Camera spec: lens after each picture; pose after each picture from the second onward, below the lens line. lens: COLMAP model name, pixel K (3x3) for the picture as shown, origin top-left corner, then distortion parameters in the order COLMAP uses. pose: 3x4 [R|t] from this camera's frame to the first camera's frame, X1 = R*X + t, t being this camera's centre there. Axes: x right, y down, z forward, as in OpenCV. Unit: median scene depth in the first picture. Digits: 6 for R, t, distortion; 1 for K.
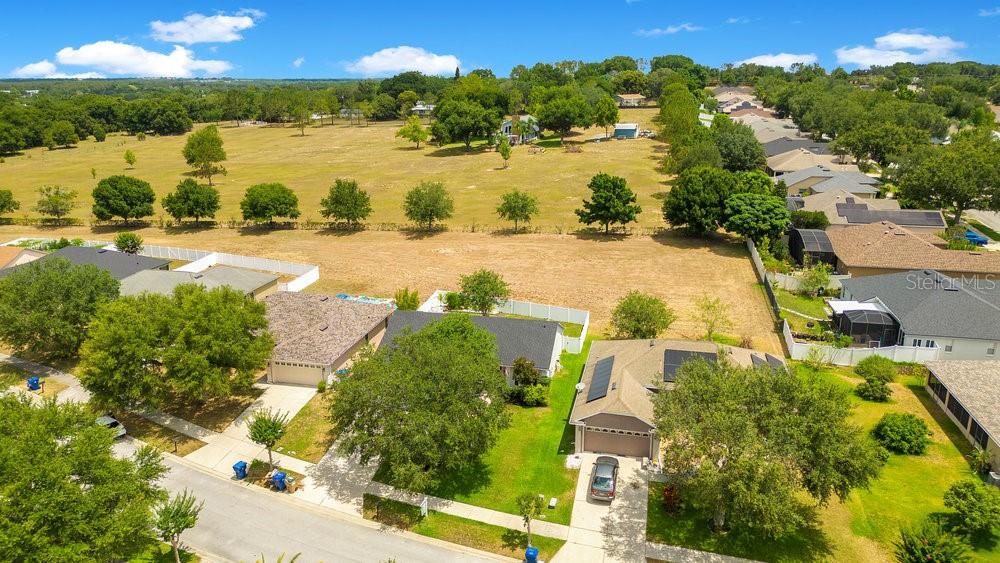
lens RADIAL K [[702.7, 0, 500.0], [0, 702.7, 281.5], [0, 0, 1]] dist [0.081080, -0.084390]
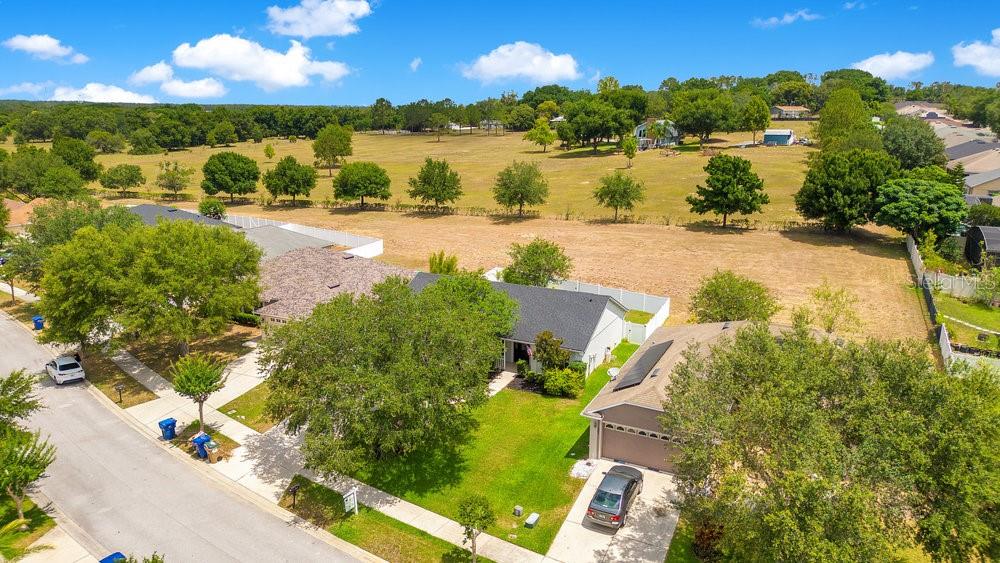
lens RADIAL K [[702.7, 0, 500.0], [0, 702.7, 281.5], [0, 0, 1]] dist [0.081080, -0.084390]
pose [[0.975383, 0.067033, -0.210083, 0.076521], [-0.075652, 0.996580, -0.033253, 0.046150], [0.207135, 0.048328, 0.977118, 0.132817]]
